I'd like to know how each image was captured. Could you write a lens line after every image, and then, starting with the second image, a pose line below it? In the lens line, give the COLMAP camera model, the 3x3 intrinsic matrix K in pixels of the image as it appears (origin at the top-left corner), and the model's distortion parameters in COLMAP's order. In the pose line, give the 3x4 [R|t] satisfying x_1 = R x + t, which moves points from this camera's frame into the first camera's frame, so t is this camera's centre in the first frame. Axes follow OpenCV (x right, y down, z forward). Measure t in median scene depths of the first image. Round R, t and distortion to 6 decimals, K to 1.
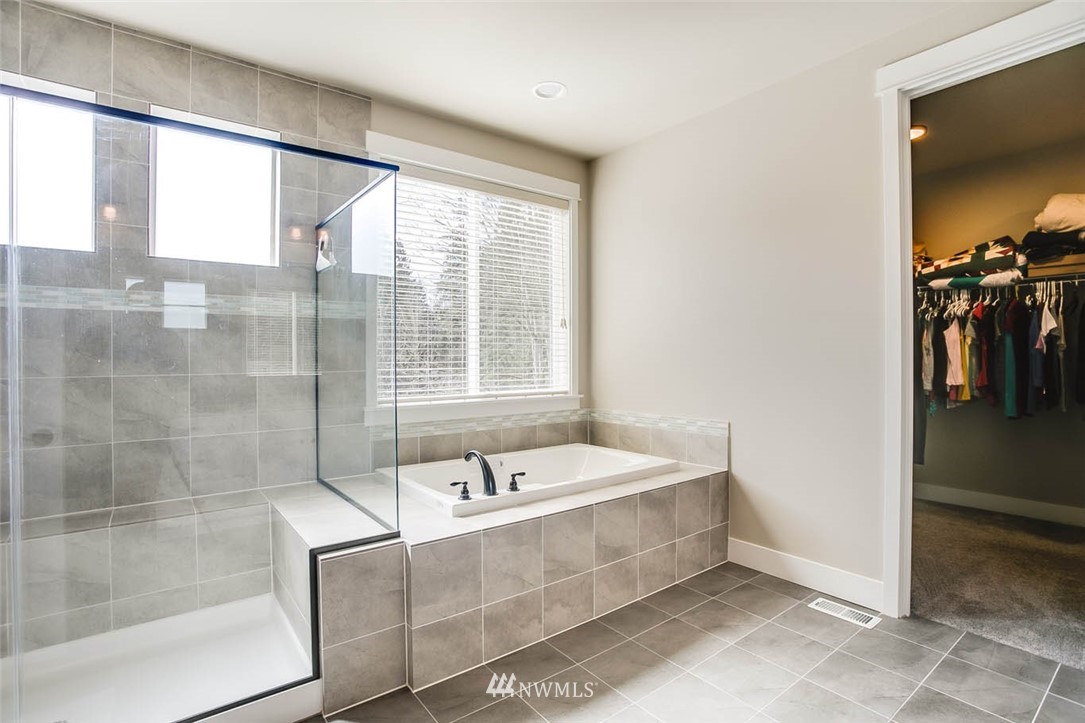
lens RADIAL K [[524.1, 0, 543.3], [0, 524.1, 354.2], [0, 0, 1]] dist [-0.051653, 0.020612]
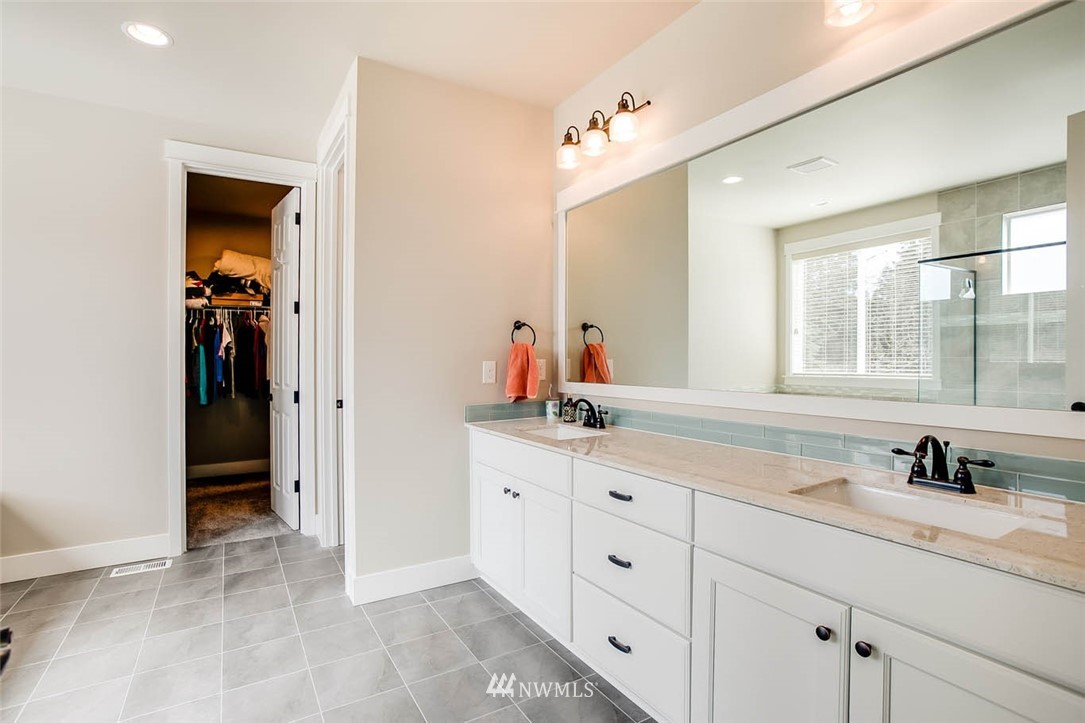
lens RADIAL K [[524.1, 0, 543.3], [0, 524.1, 354.2], [0, 0, 1]] dist [-0.051653, 0.020612]
pose [[0.105011, 0.010849, 0.994412, -0.499737], [0.000286, 0.999940, -0.010939, 0.002301], [-0.994471, 0.001434, 0.105001, -0.084710]]
